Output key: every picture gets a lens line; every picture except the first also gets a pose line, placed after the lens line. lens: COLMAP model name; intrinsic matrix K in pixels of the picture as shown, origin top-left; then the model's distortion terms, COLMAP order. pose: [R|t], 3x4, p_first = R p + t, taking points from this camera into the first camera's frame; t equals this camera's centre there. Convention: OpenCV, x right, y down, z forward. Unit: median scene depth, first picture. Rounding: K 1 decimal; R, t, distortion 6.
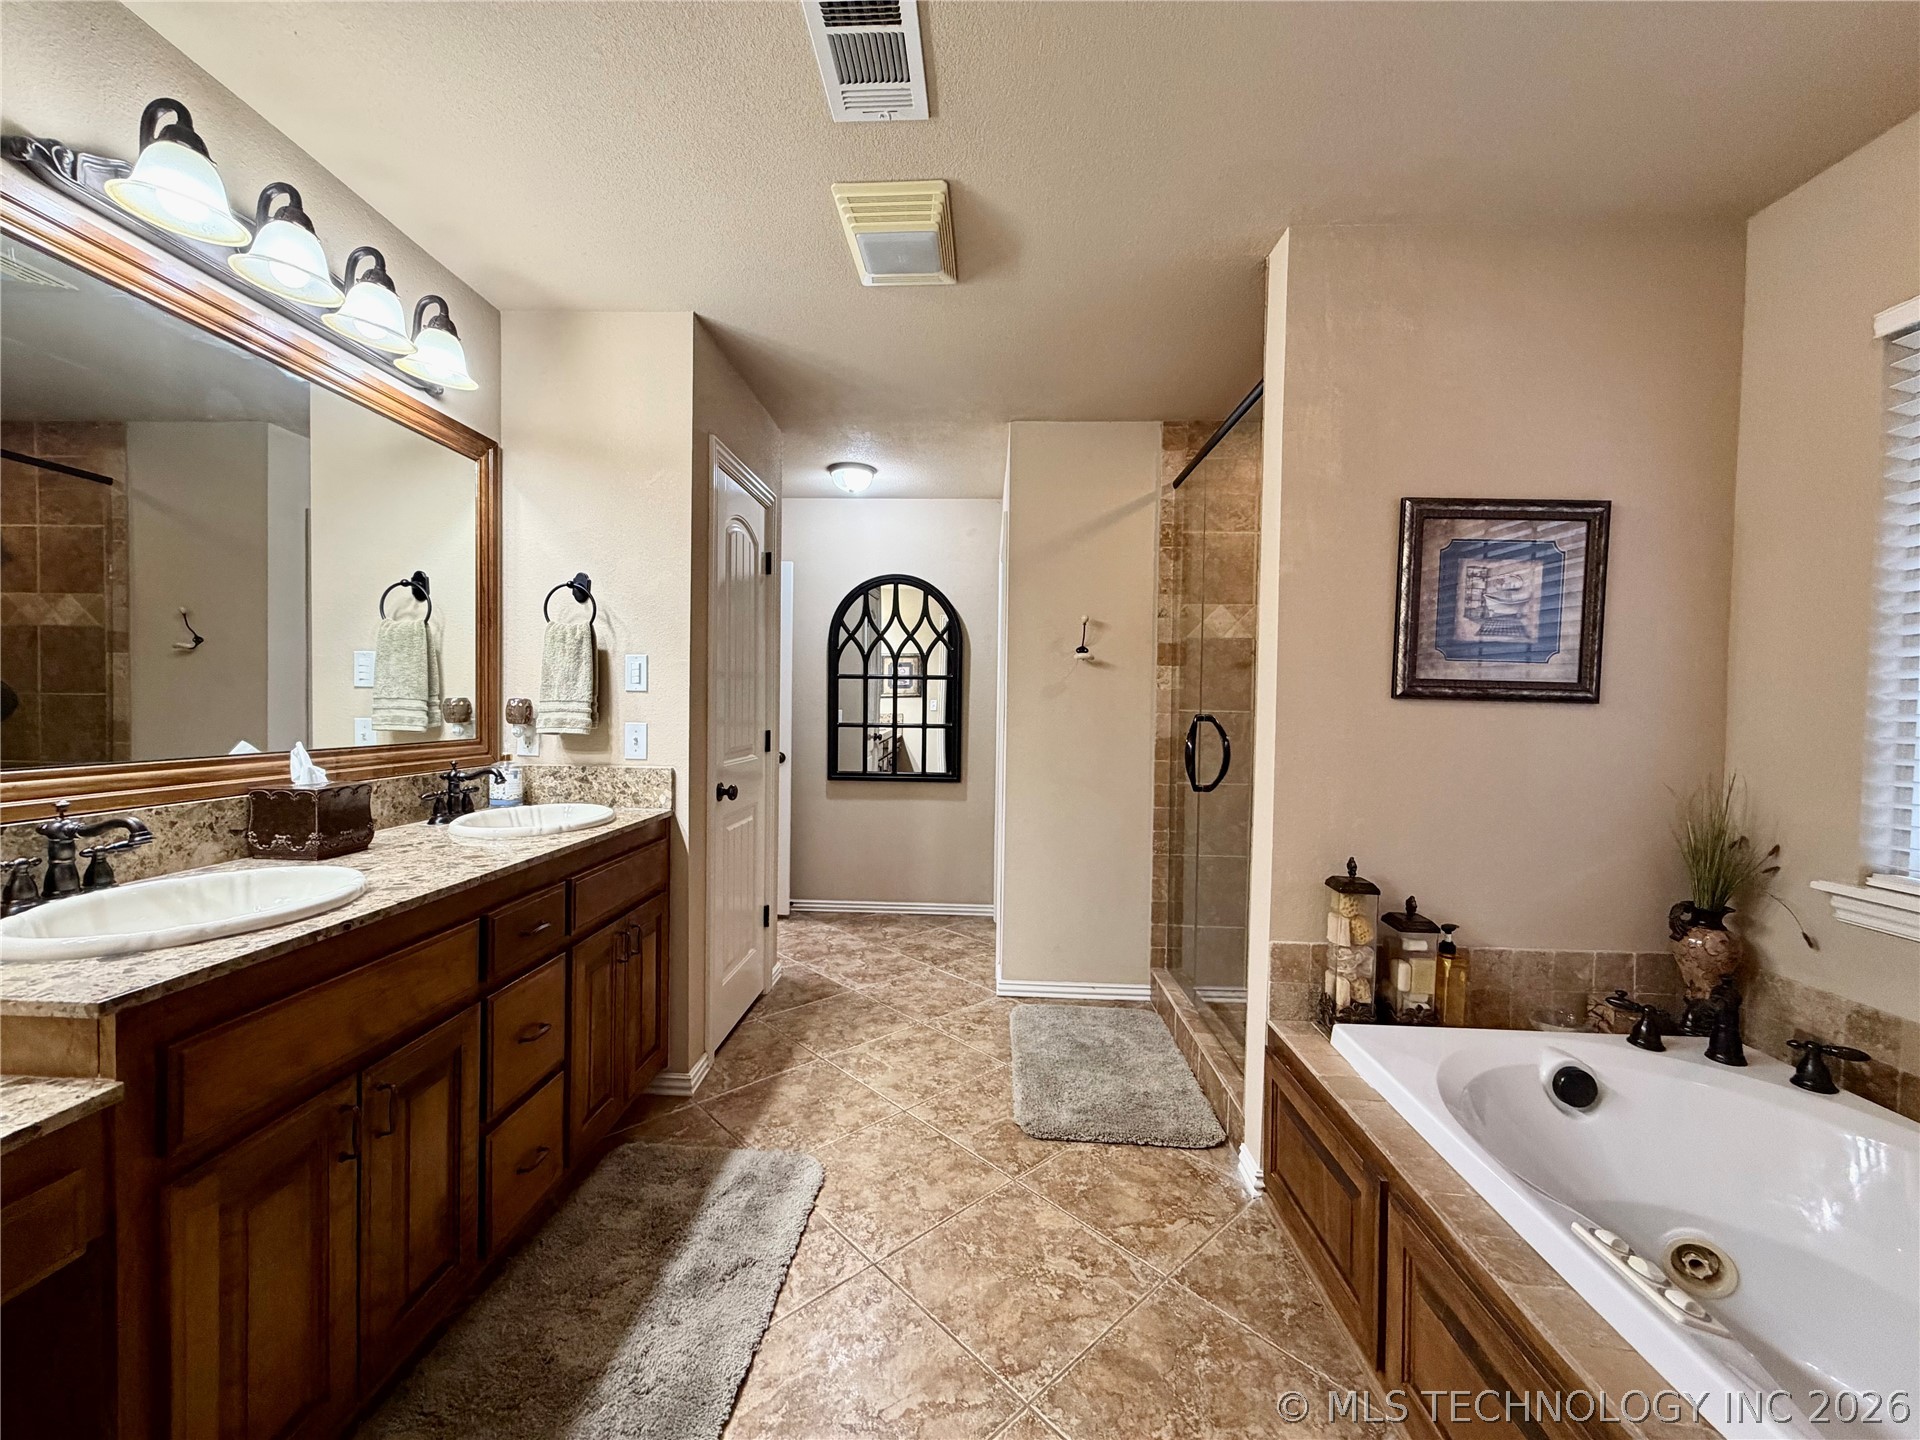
lens RADIAL K [[767.8, 0, 955.9], [0, 767.8, 718.2], [0, 0, 1]] dist [-0.000553, 0.000872]
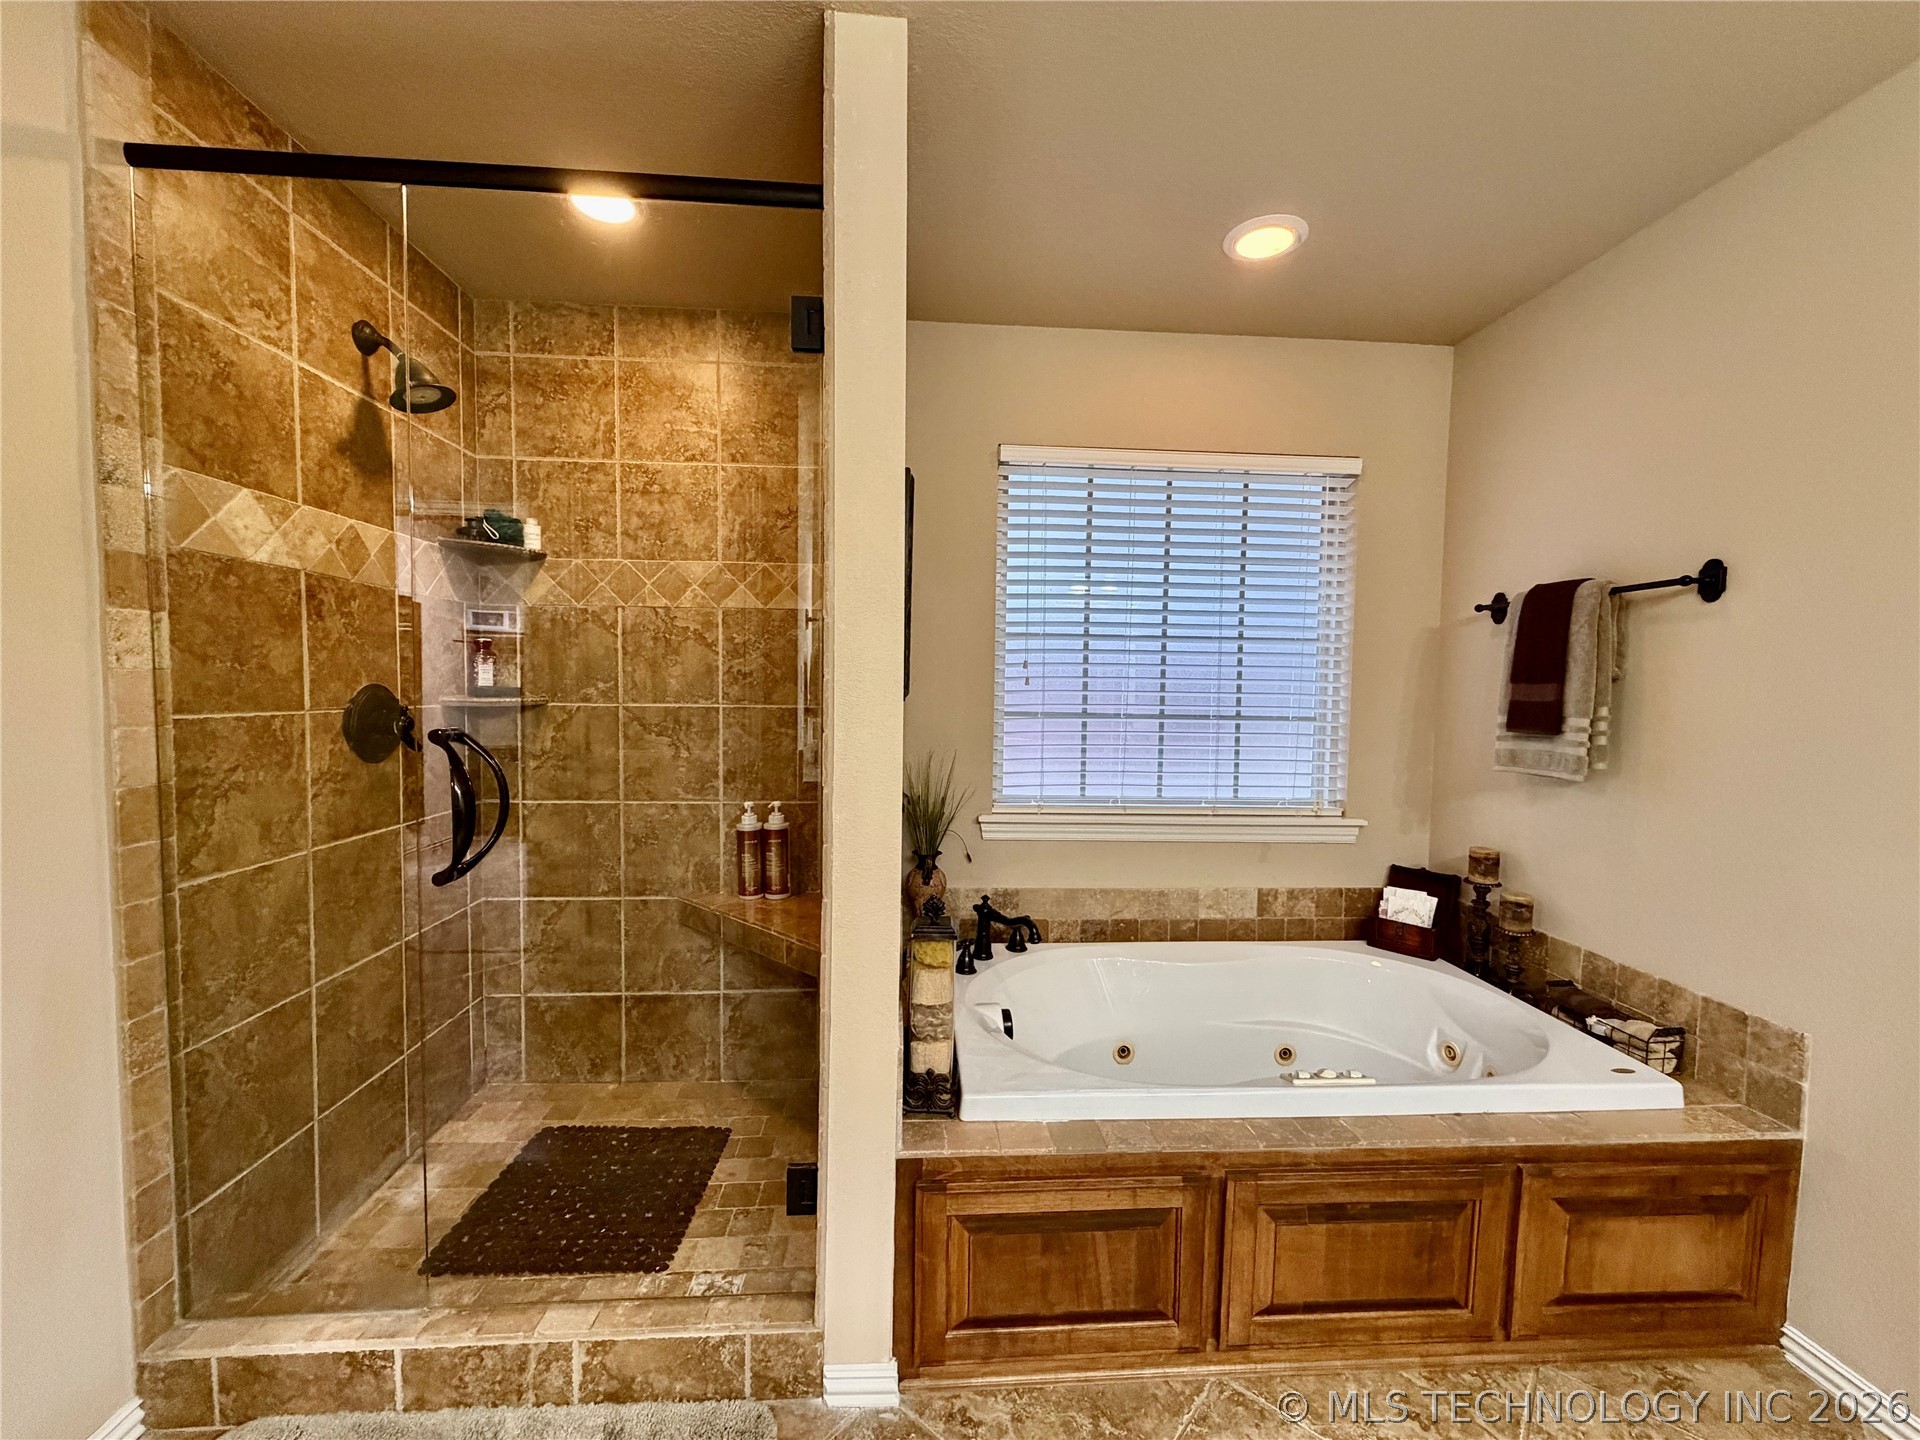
lens RADIAL K [[767.8, 0, 957.2], [0, 767.8, 719.8], [0, 0, 1]] dist [-0.000553, 0.000872]
pose [[-0.100876, -0.062622, 0.992926, -0.176457], [0.001435, 0.998007, 0.063088, -0.035763], [-0.994898, 0.007789, -0.100585, 0.621371]]
